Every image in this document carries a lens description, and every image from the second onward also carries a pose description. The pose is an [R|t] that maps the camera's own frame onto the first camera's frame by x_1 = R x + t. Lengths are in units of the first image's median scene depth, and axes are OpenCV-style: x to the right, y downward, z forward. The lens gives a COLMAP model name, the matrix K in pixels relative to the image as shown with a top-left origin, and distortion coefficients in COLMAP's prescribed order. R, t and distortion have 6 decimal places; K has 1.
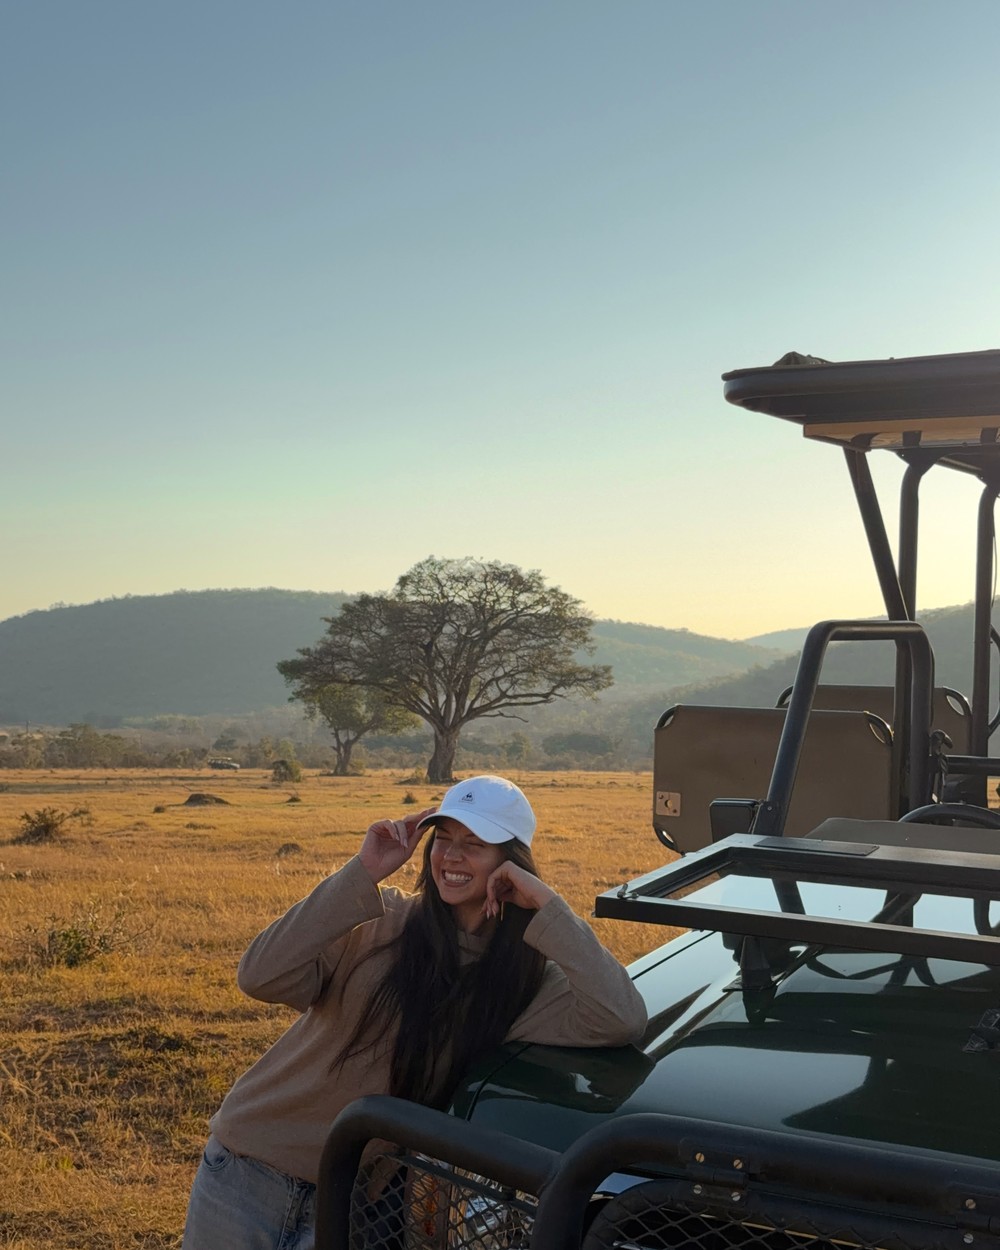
lens RADIAL K [[3194.6, 0, 498.5], [0, 3194.6, 624.9], [0, 0, 1]] dist [0.110078, 0.000000]
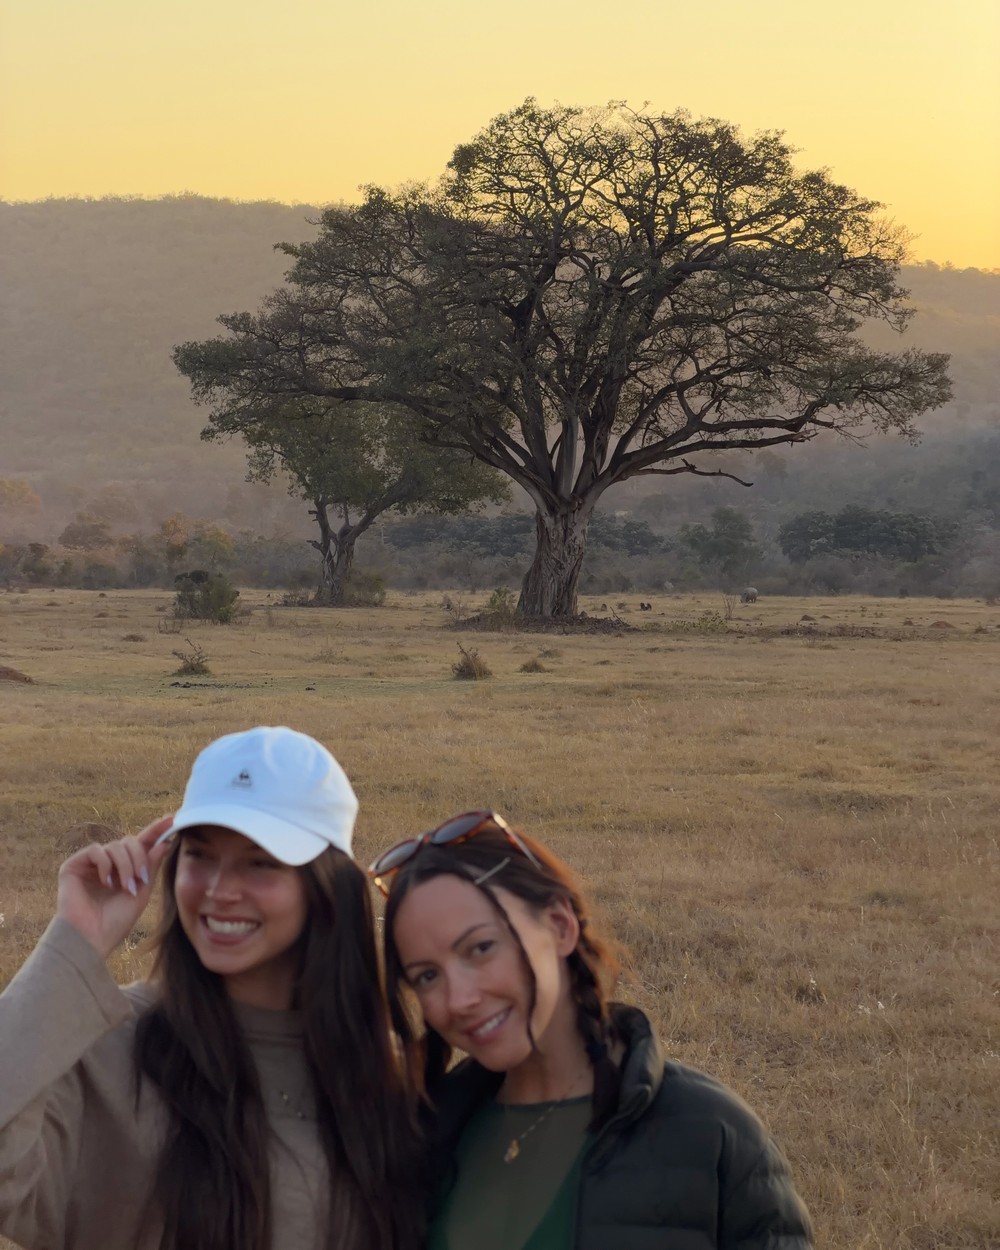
lens RADIAL K [[3194.6, 0, 497.9], [0, 3194.6, 625.7], [0, 0, 1]] dist [0.110078, 0.000000]
pose [[0.998538, 0.003535, -0.053930, -0.001698], [0.000084, 0.997756, 0.066954, 0.020295], [0.054046, -0.066861, 0.996297, 0.564306]]
